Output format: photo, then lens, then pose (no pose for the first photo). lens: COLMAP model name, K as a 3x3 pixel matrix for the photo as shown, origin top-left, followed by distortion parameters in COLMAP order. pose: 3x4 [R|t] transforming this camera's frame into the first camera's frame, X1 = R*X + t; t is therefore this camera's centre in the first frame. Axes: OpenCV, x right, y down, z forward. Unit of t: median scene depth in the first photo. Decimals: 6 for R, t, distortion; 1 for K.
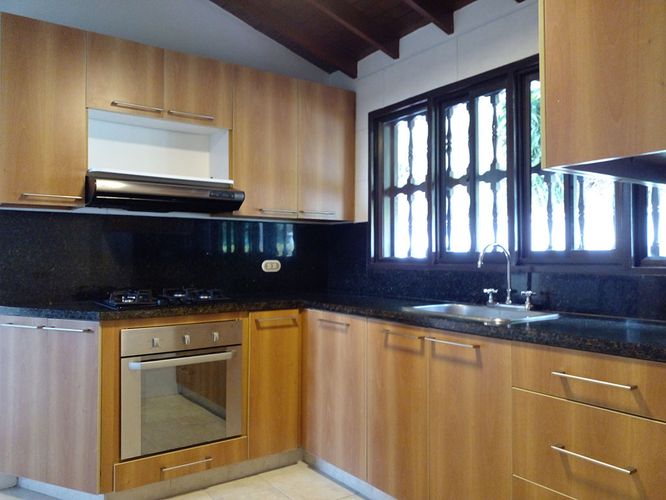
lens RADIAL K [[523.4, 0, 334.1], [0, 523.4, 259.1], [0, 0, 1]] dist [-0.004435, -0.003061]
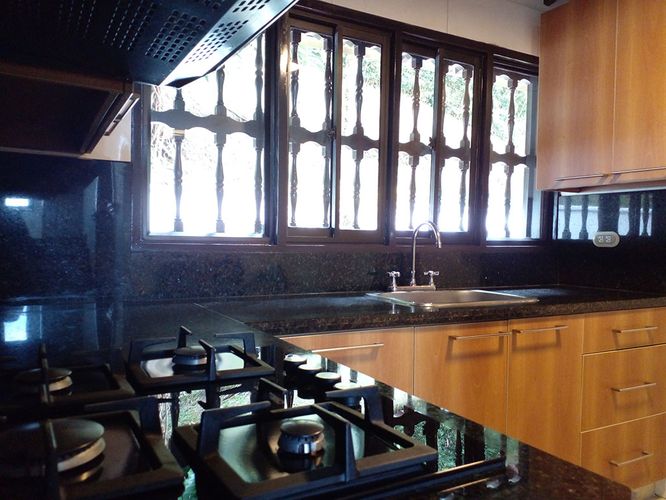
lens RADIAL K [[532.5, 0, 334.3], [0, 532.5, 236.6], [0, 0, 1]] dist [0.075360, 0.001196]
pose [[0.076676, -0.004800, 0.997045, -0.657710], [-0.020793, 0.999763, 0.006412, -0.007866], [-0.996839, -0.021223, 0.076558, 1.084911]]
